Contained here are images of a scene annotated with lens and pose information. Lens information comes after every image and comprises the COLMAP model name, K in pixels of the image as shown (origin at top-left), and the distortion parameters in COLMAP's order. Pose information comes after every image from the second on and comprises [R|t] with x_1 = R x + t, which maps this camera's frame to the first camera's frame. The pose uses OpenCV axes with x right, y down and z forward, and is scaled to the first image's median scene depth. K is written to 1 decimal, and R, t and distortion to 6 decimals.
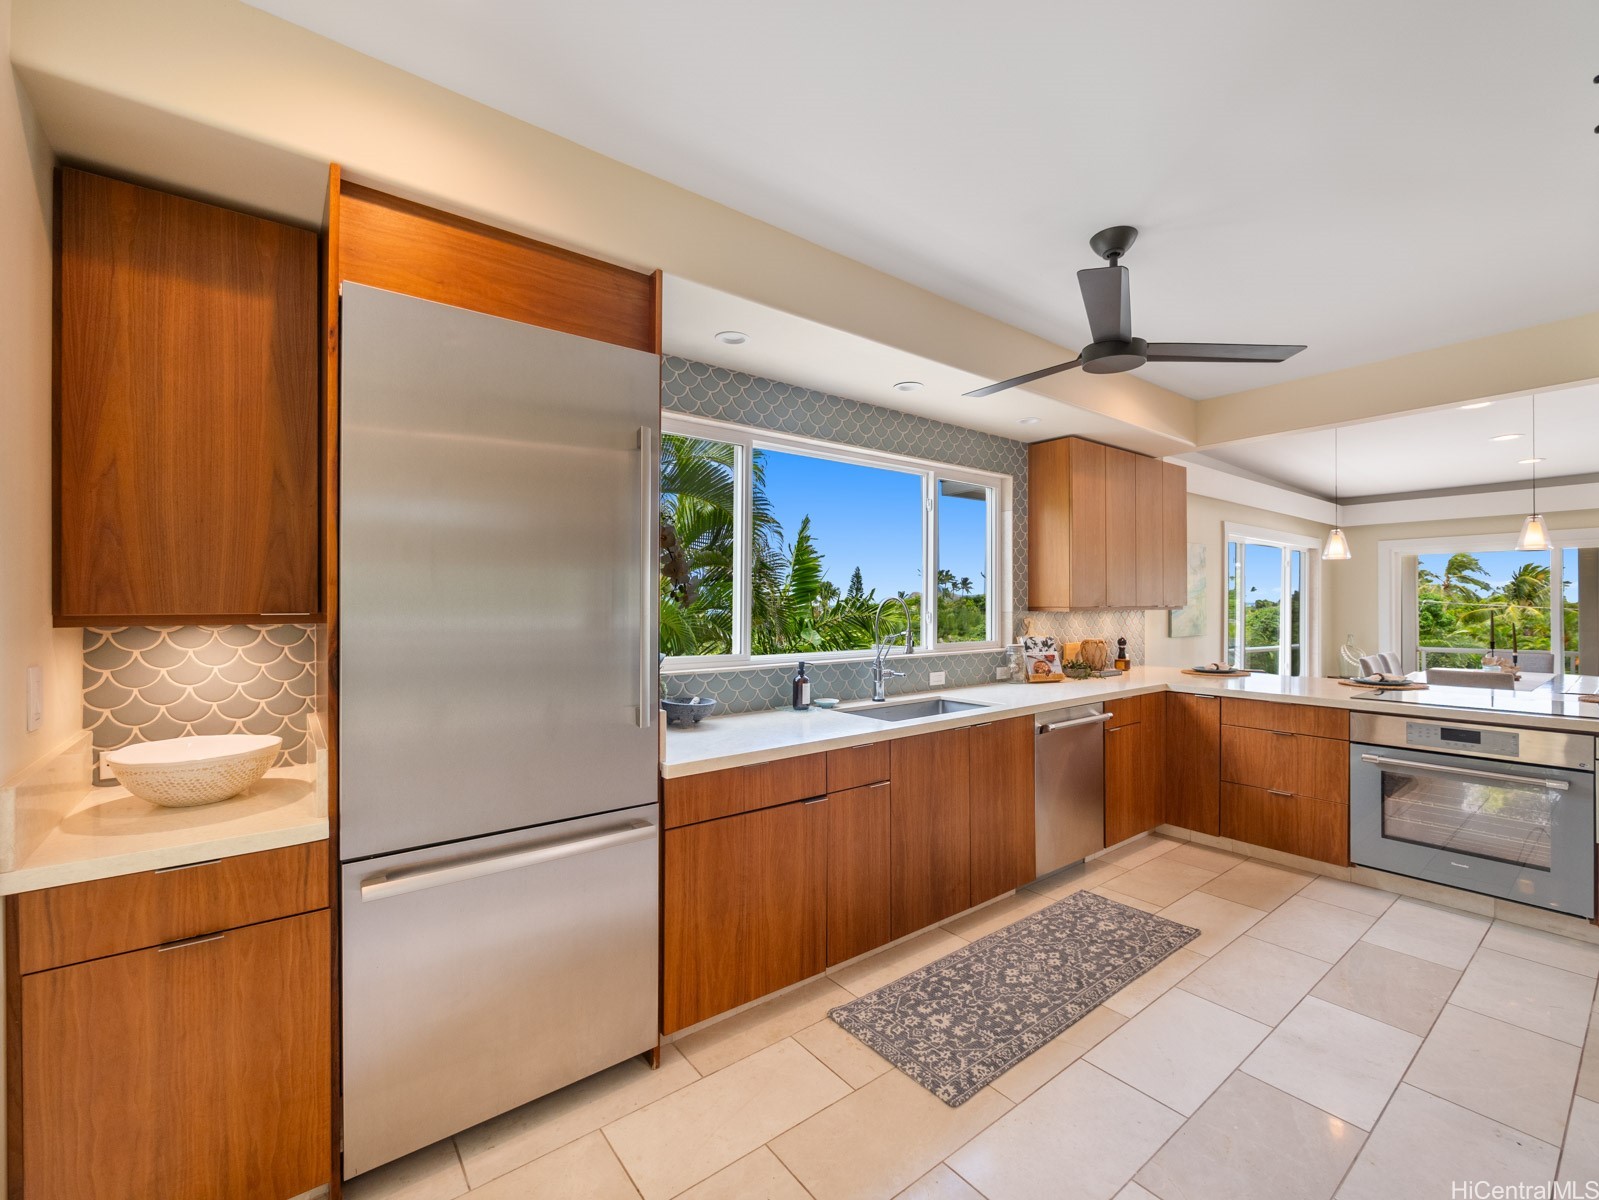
lens RADIAL K [[678.2, 0, 805.1], [0, 678.2, 603.6], [0, 0, 1]] dist [-0.003998, -0.000002]
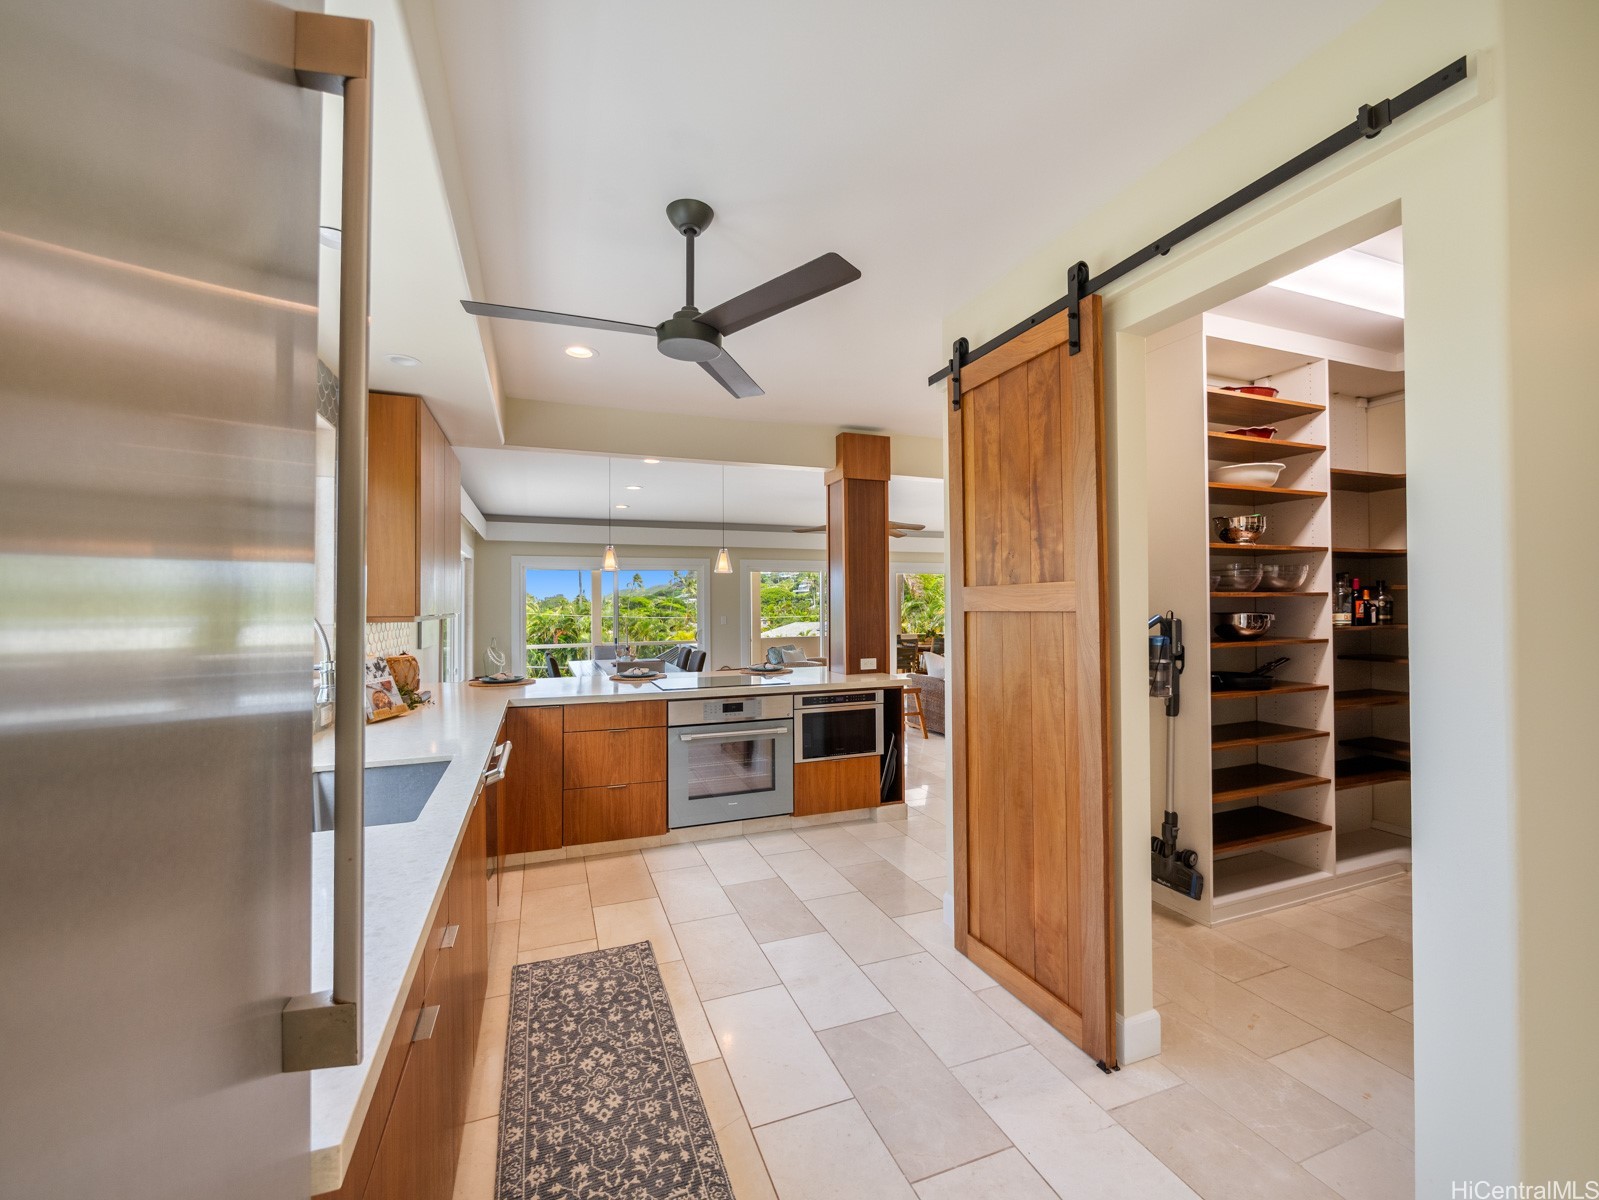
lens RADIAL K [[678.2, 0, 806.2], [0, 678.2, 597.5], [0, 0, 1]] dist [-0.003998, -0.000002]
pose [[0.279791, 0.013704, 0.959963, -0.305441], [0.002773, 0.999882, -0.015082, -0.004557], [-0.960057, 0.006881, 0.279721, 0.485615]]
